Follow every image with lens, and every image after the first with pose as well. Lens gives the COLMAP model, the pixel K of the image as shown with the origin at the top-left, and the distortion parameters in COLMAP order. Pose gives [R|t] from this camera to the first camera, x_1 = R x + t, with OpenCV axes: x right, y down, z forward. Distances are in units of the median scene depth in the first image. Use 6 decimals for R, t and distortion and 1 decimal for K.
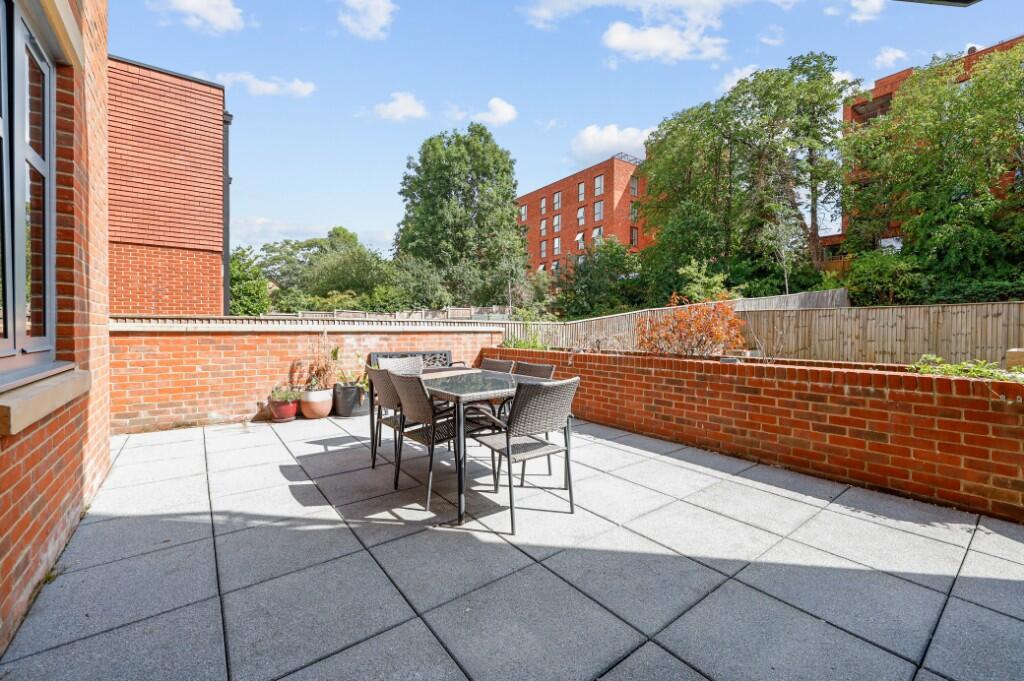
lens RADIAL K [[412.7, 0, 507.4], [0, 412.7, 335.2], [0, 0, 1]] dist [-0.001810, 0.000398]
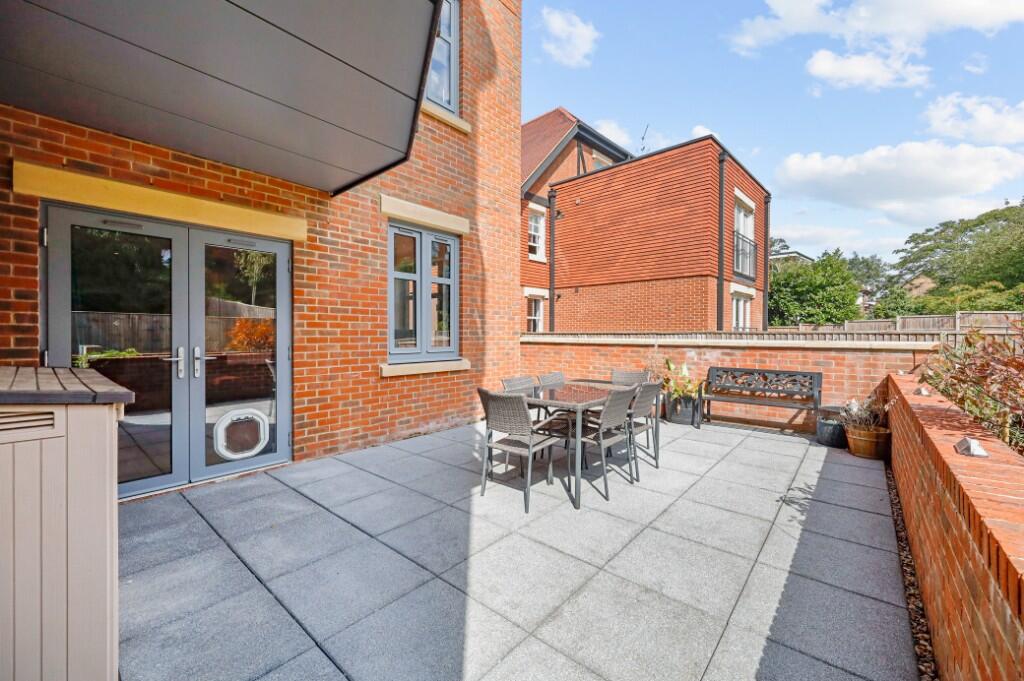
lens RADIAL K [[412.7, 0, 511.0], [0, 412.7, 336.5], [0, 0, 1]] dist [-0.001810, 0.000398]
pose [[0.208169, 0.003383, -0.978087, 0.582939], [-0.015111, 0.999886, 0.000243, -0.025908], [0.977976, 0.014729, 0.208196, 0.327900]]
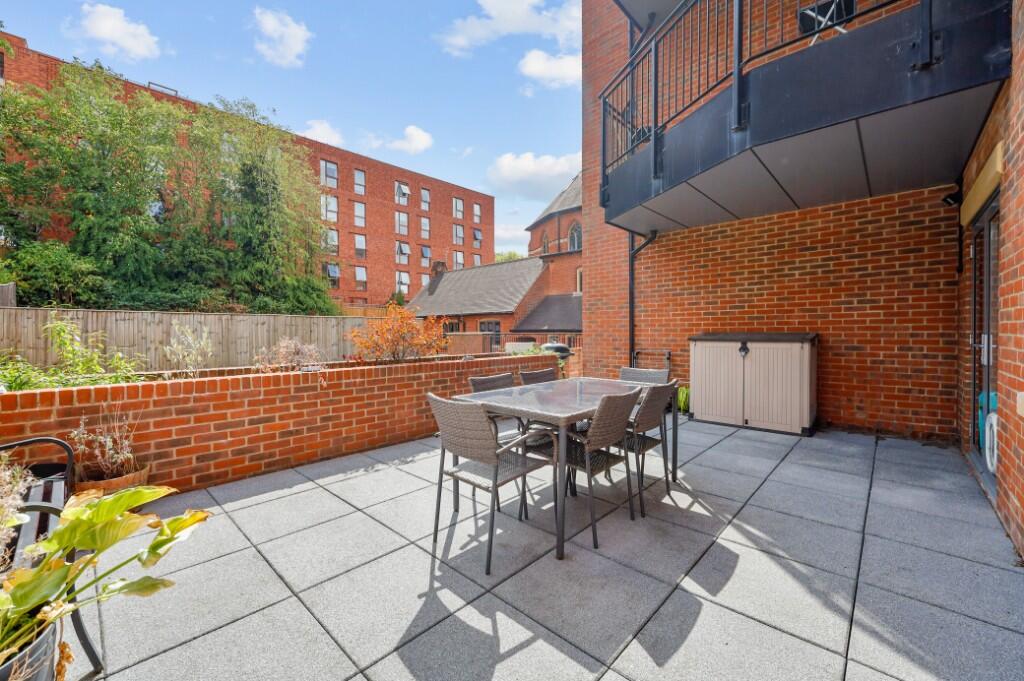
lens RADIAL K [[412.7, 0, 520.8], [0, 412.7, 335.3], [0, 0, 1]] dist [-0.001810, 0.000398]
pose [[-0.186200, -0.009798, 0.982463, -0.581870], [0.018432, 0.999739, 0.013463, -0.020900], [-0.982339, 0.020616, -0.185970, 0.751975]]
